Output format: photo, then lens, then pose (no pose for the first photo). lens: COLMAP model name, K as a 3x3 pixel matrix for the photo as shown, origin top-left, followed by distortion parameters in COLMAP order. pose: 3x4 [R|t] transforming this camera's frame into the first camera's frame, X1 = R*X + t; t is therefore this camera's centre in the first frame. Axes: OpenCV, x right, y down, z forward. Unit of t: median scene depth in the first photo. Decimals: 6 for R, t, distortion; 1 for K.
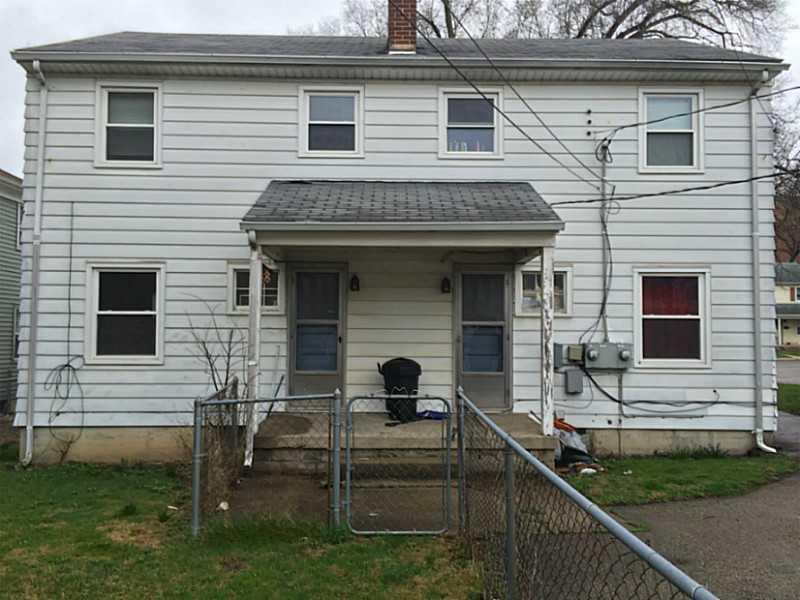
lens RADIAL K [[694.1, 0, 398.3], [0, 694.1, 300.4], [0, 0, 1]] dist [0.031604, -0.035825]
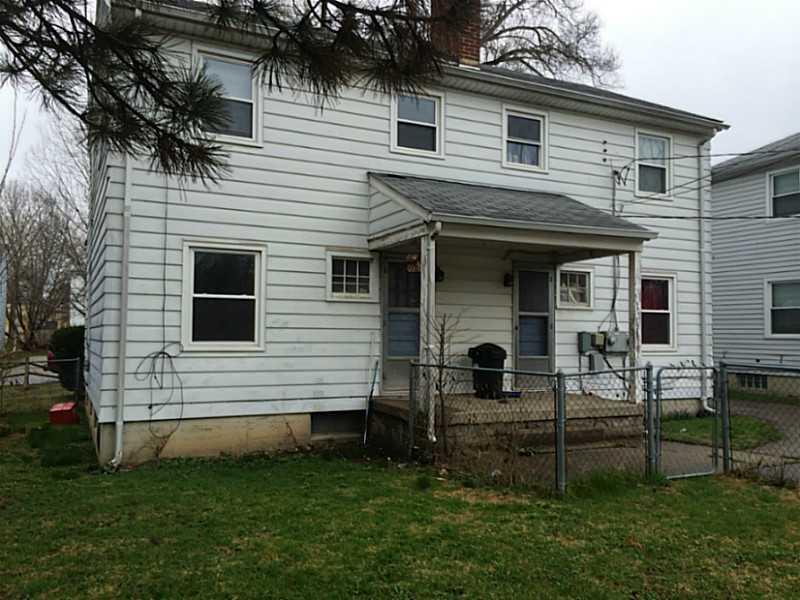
lens RADIAL K [[694.1, 0, 401.5], [0, 694.1, 303.3], [0, 0, 1]] dist [0.031604, -0.035825]
pose [[0.902448, 0.022823, 0.430194, -0.577315], [-0.025708, 0.999669, 0.000893, 0.019953], [-0.430031, -0.011865, 0.902736, 0.048901]]
